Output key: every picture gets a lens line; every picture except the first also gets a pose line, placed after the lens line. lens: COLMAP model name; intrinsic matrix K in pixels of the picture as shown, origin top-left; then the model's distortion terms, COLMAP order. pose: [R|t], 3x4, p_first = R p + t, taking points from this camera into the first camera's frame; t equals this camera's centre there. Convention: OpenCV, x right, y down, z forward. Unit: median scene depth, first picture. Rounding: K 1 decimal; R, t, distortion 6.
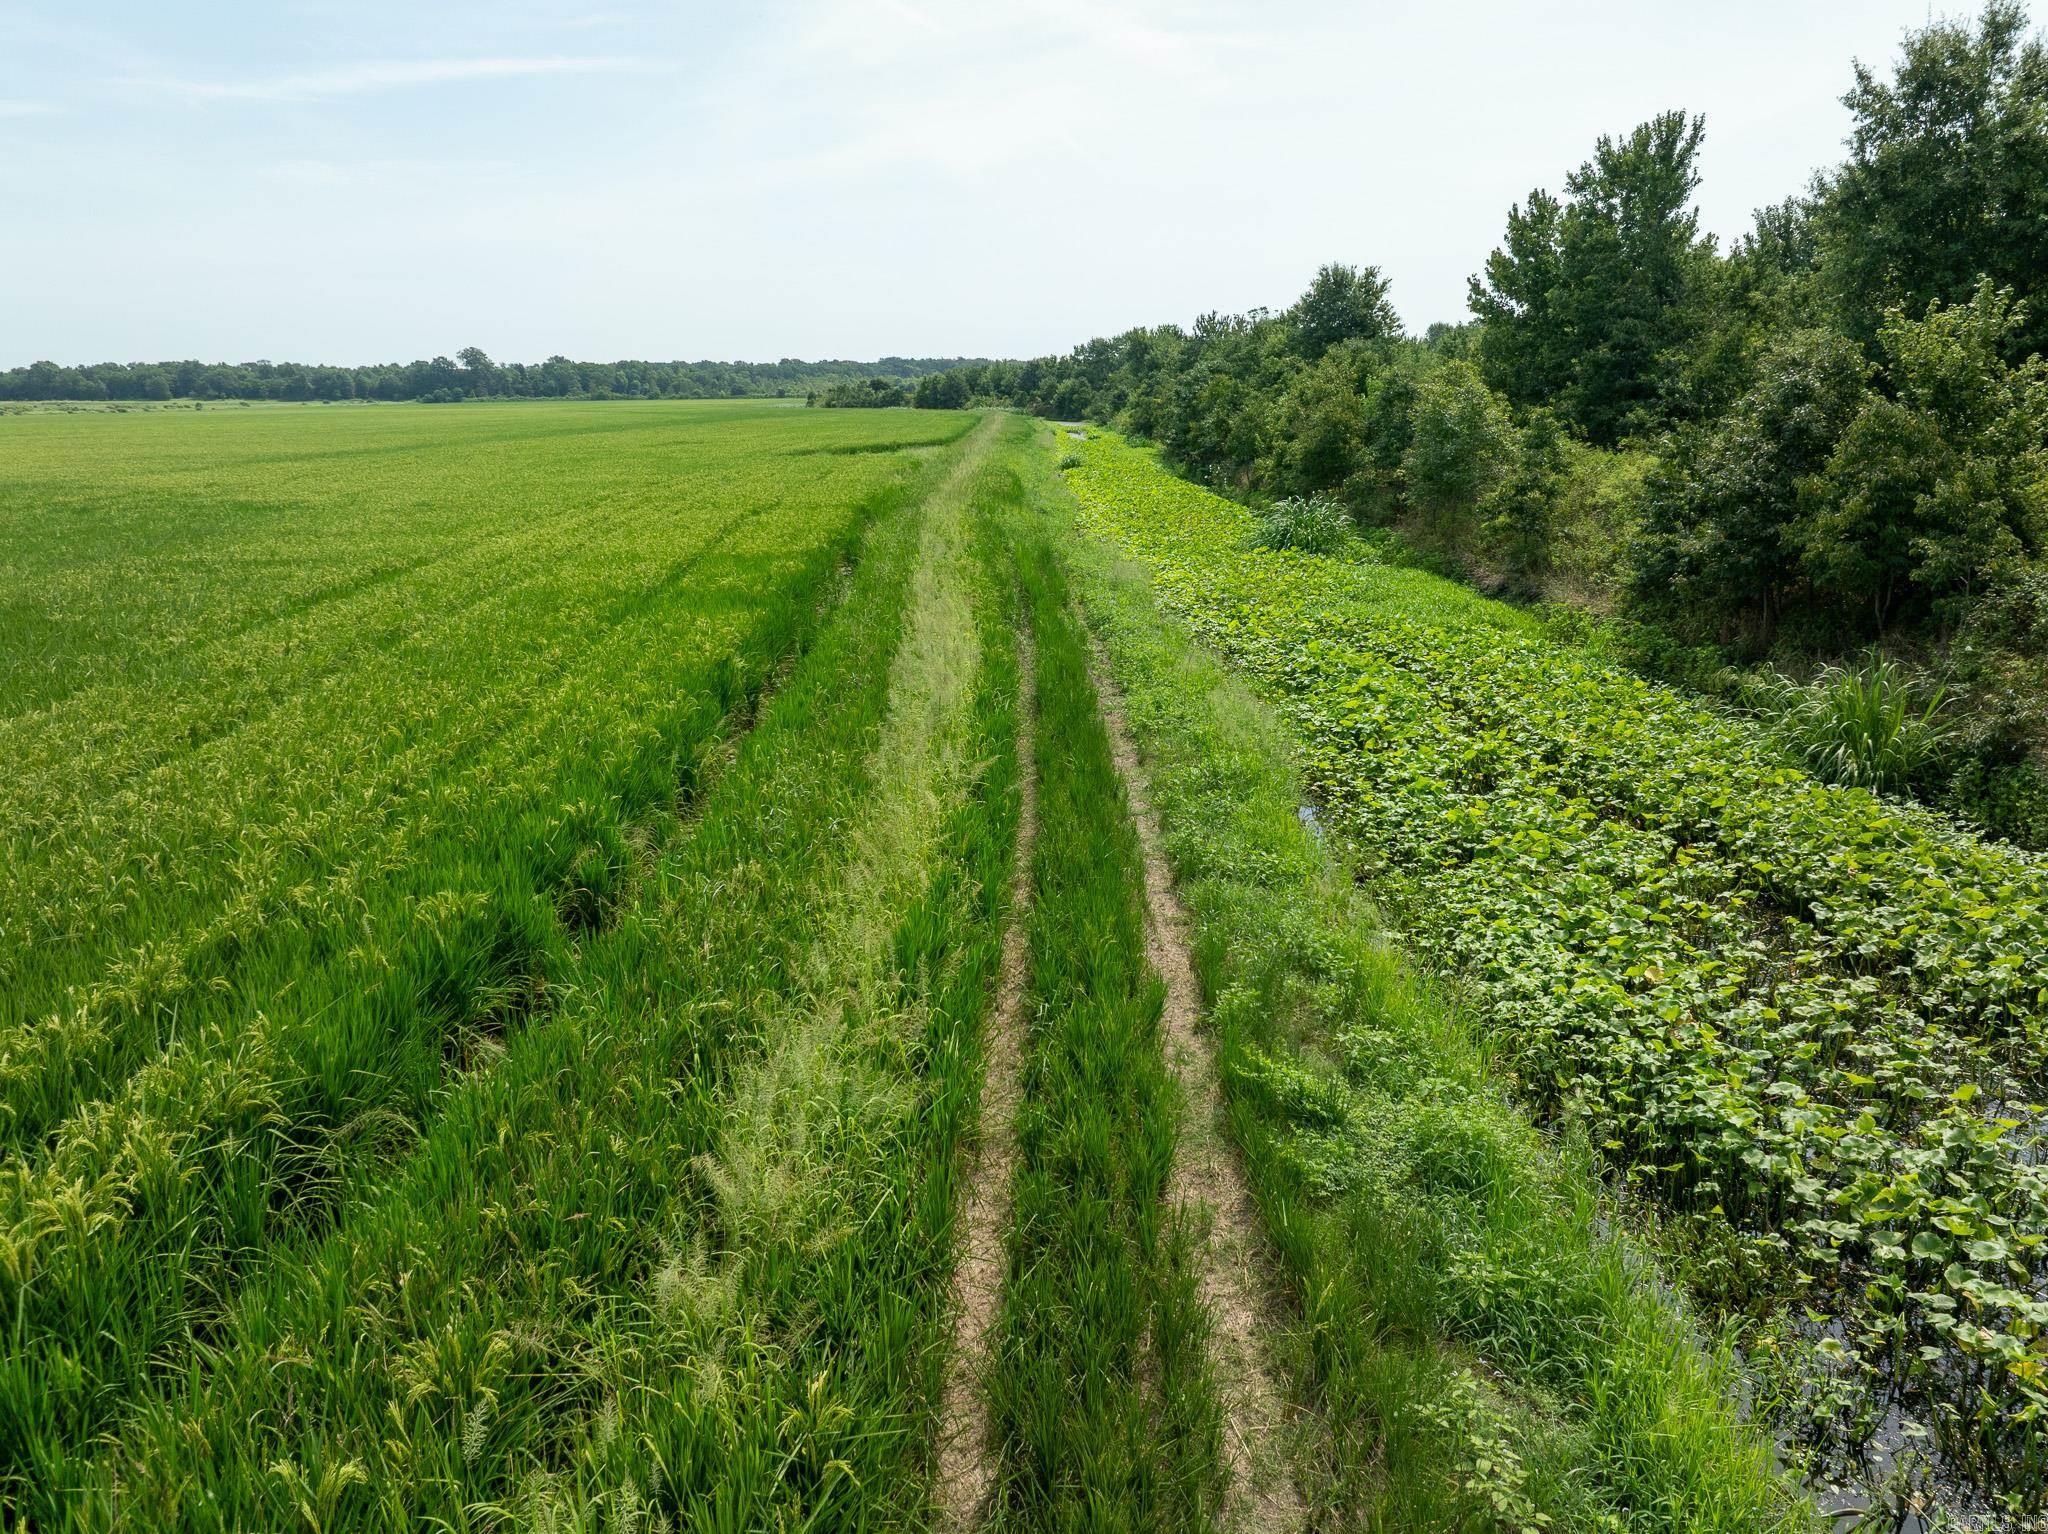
lens RADIAL K [[1439.7, 0, 1024.0], [0, 1439.7, 767.0], [0, 0, 1]] dist [-0.038959, 0.010877]
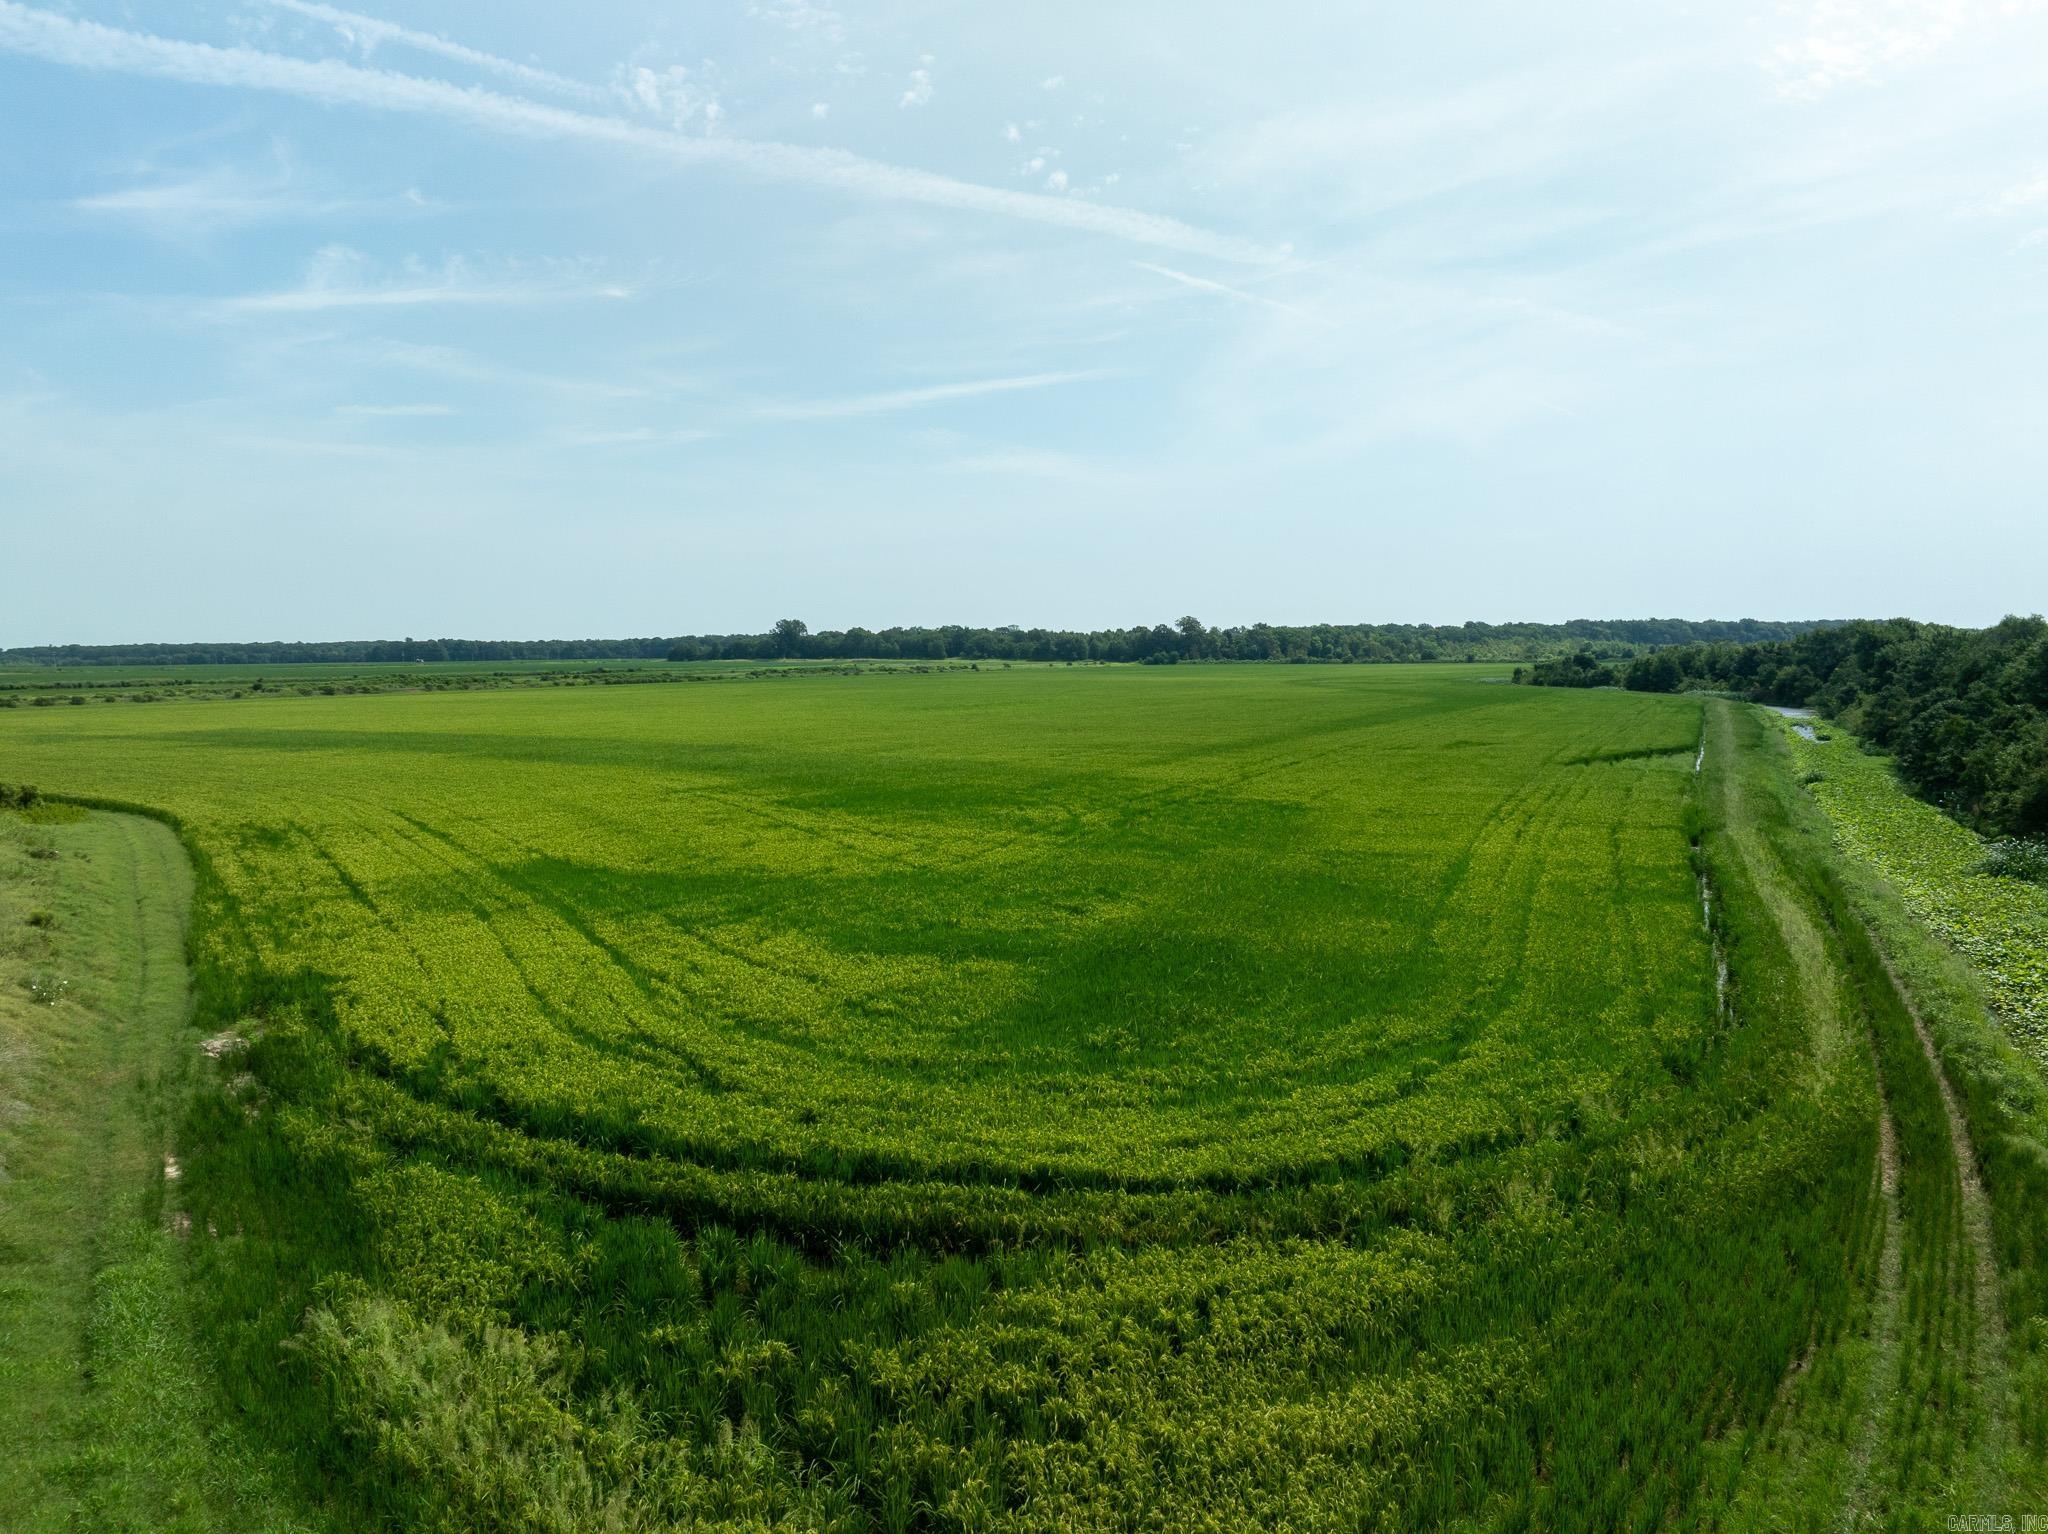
lens RADIAL K [[1439.7, 0, 1024.0], [0, 1439.7, 767.0], [0, 0, 1]] dist [-0.038959, 0.010877]
pose [[0.900155, 0.032606, -0.434347, -0.040381], [-0.106173, 0.983541, -0.146202, 0.024855], [0.422431, 0.177721, 0.888801, -0.315667]]
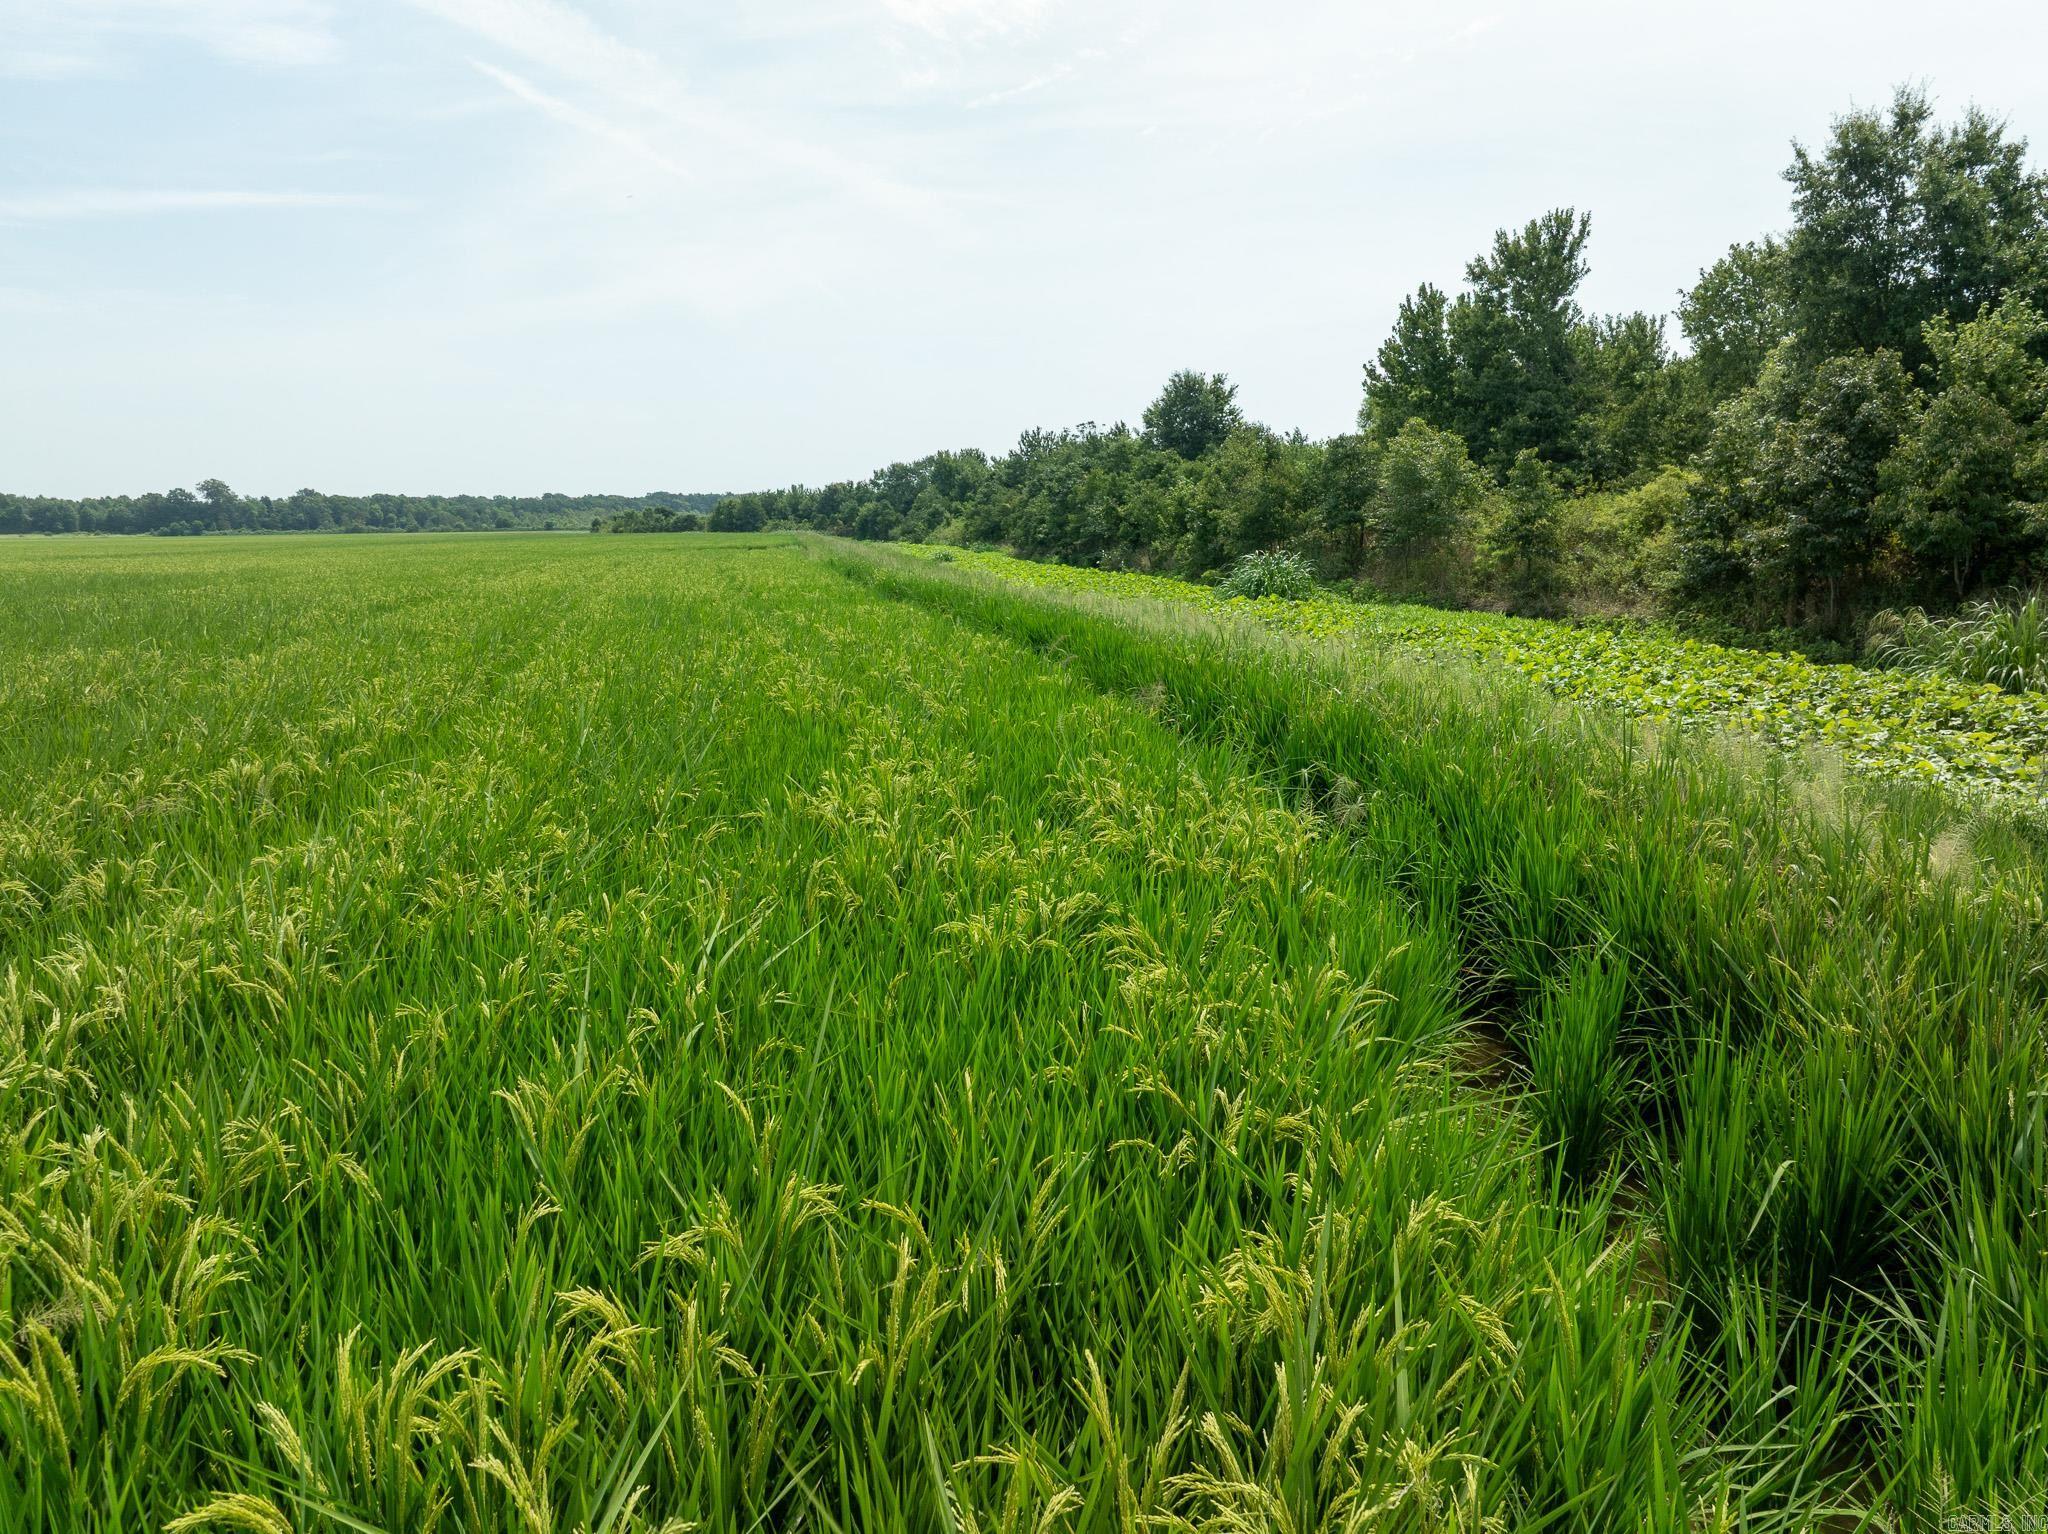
lens RADIAL K [[1446.5, 0, 1024.0], [0, 1446.5, 767.0], [0, 0, 1]] dist [-0.041881, 0.005974]
pose [[0.986966, -0.025403, 0.158909, -0.065057], [0.040032, 0.995178, -0.089547, 0.023358], [-0.155868, 0.094741, 0.983224, 0.007716]]
